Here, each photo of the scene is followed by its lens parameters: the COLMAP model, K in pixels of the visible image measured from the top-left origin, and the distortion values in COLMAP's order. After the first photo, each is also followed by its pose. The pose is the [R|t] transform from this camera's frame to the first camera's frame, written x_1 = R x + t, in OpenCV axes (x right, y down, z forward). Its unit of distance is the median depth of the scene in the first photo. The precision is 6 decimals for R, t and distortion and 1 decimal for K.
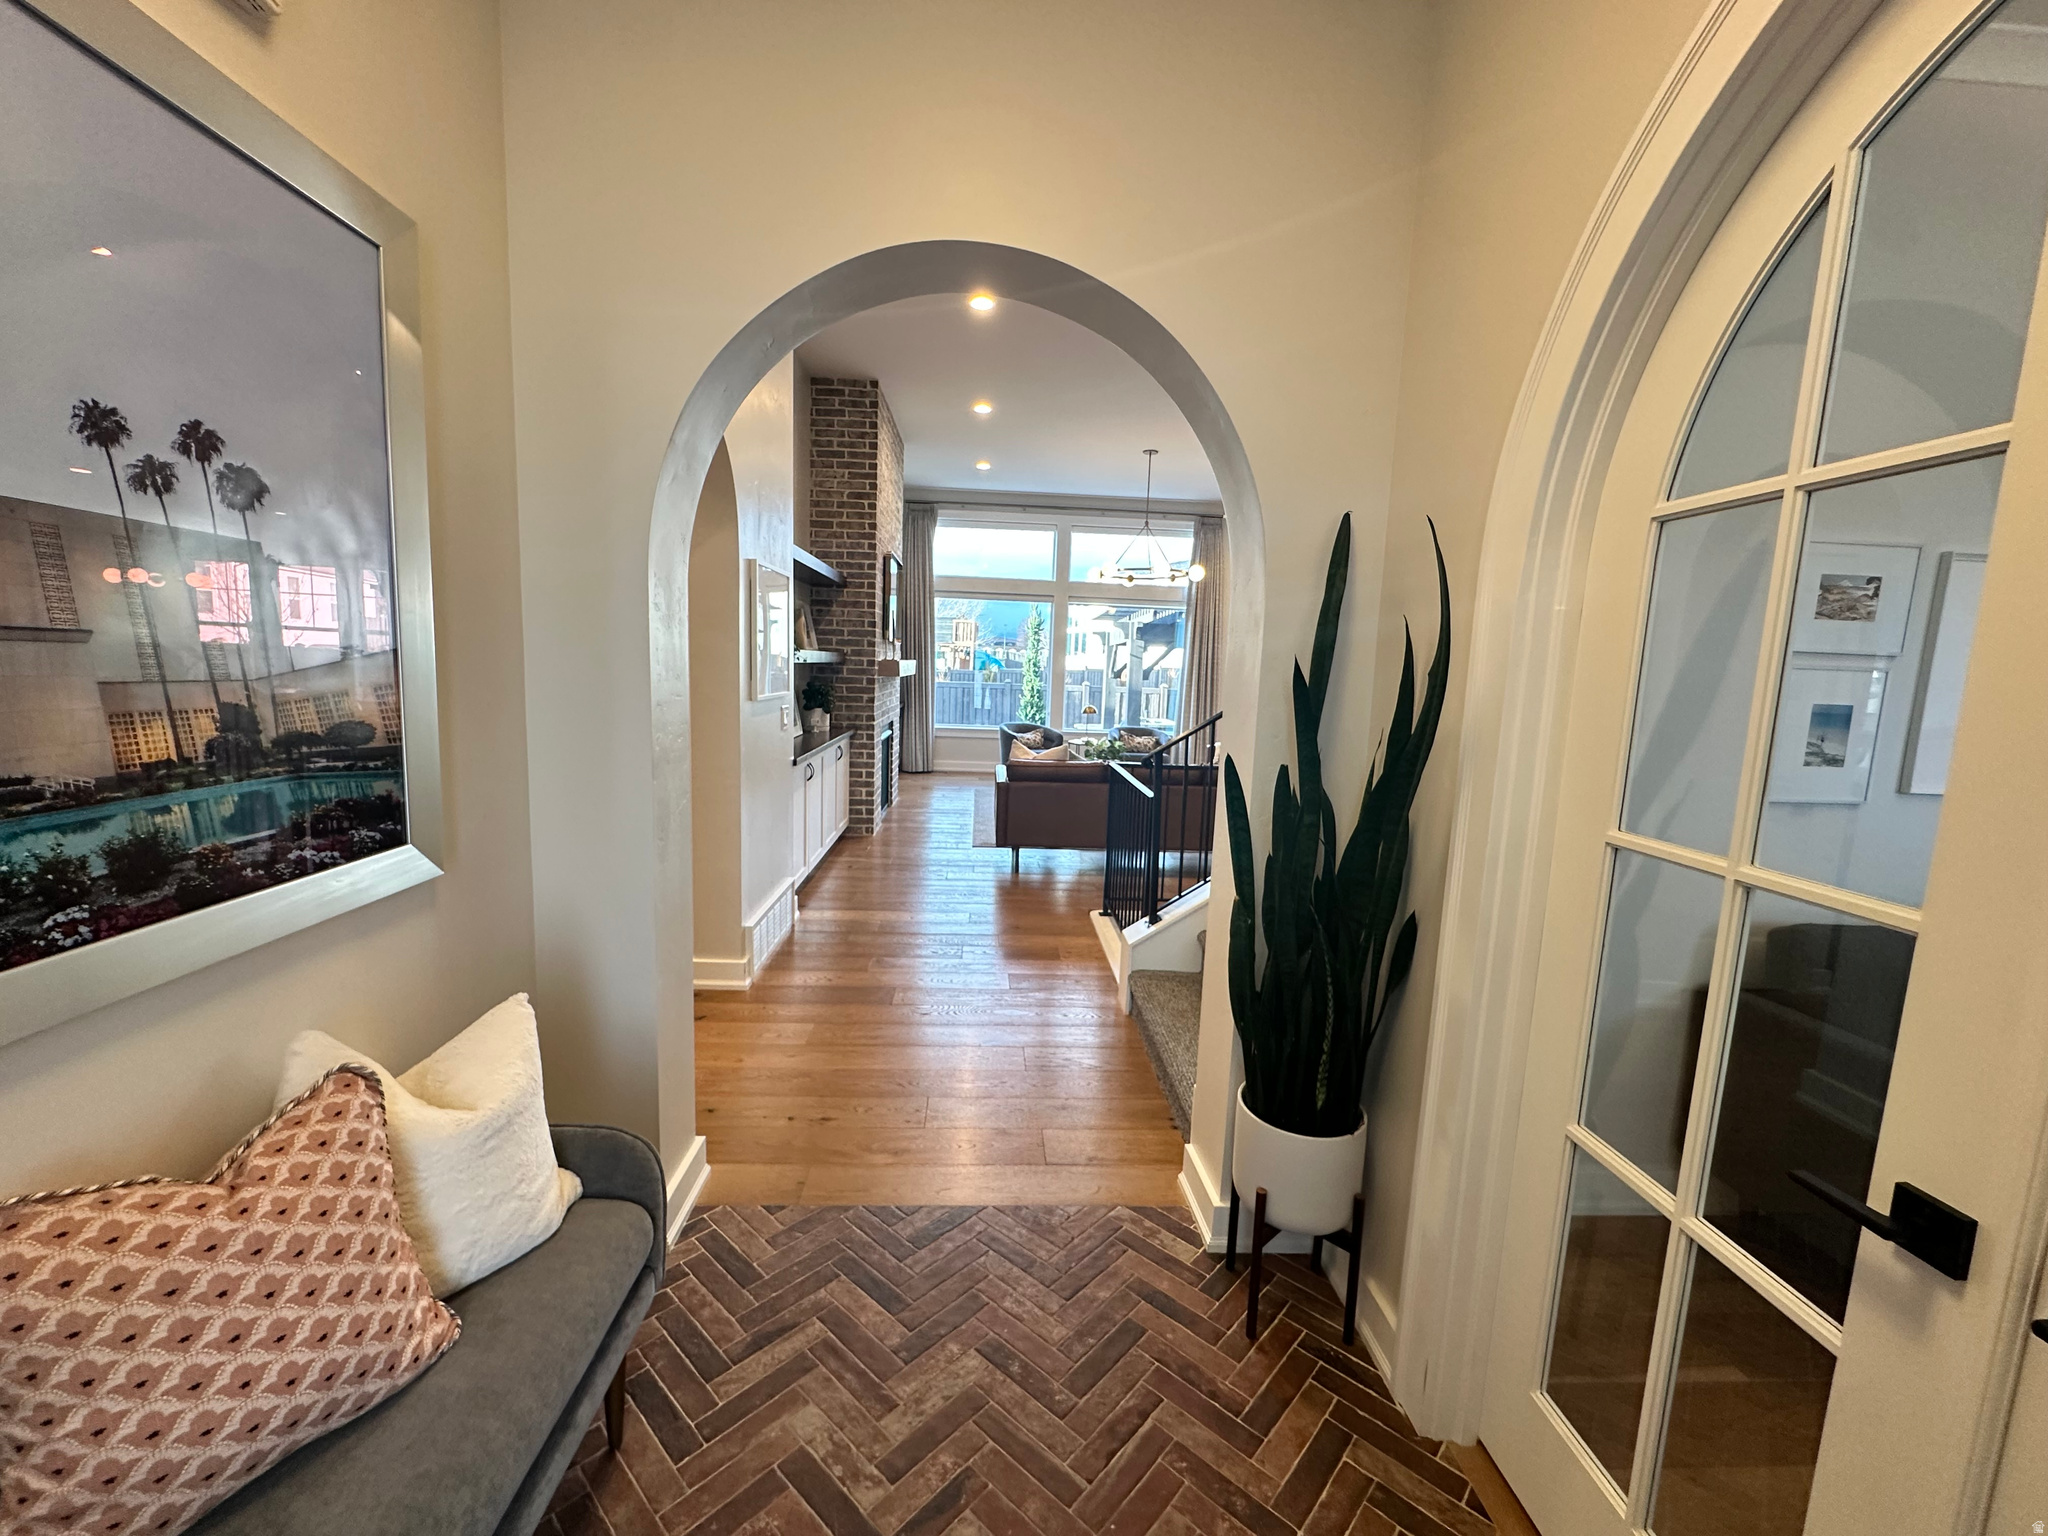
lens RADIAL K [[819.1, 0, 1025.3], [0, 819.1, 764.5], [0, 0, 1]] dist [-0.001124, 0.000463]
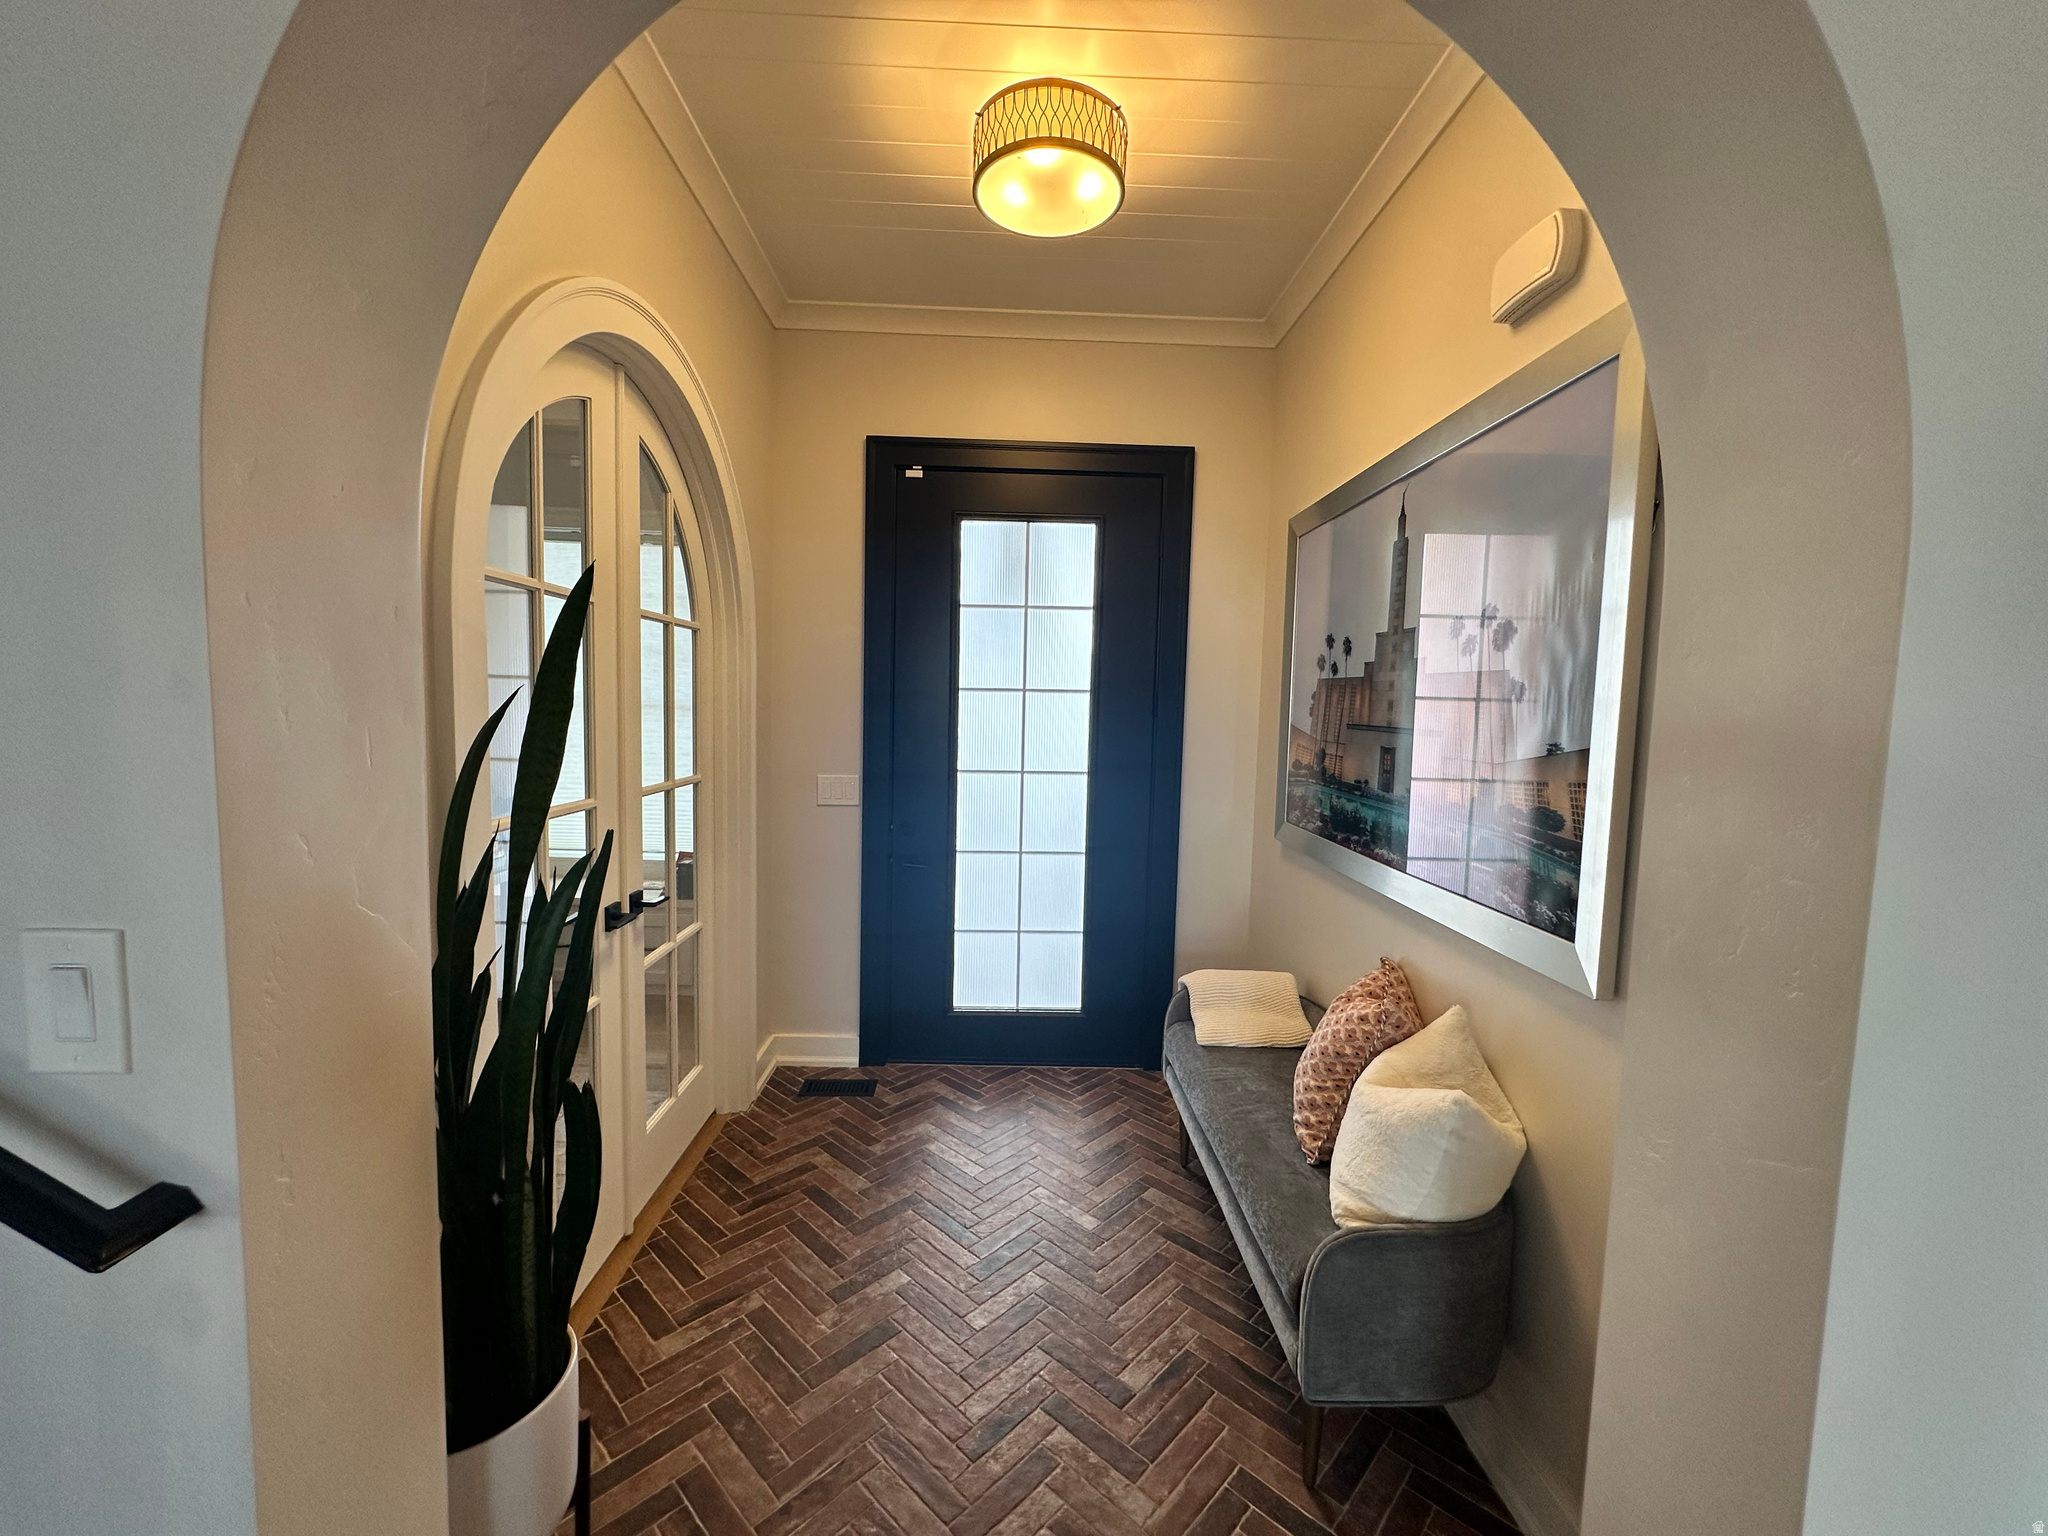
lens RADIAL K [[819.1, 0, 1022.2], [0, 819.1, 765.6], [0, 0, 1]] dist [-0.001124, 0.000463]
pose [[-0.997562, -0.066394, 0.021471, -0.096200], [-0.060834, 0.978214, 0.198485, -0.258814], [-0.034182, 0.196695, -0.979869, 1.881081]]
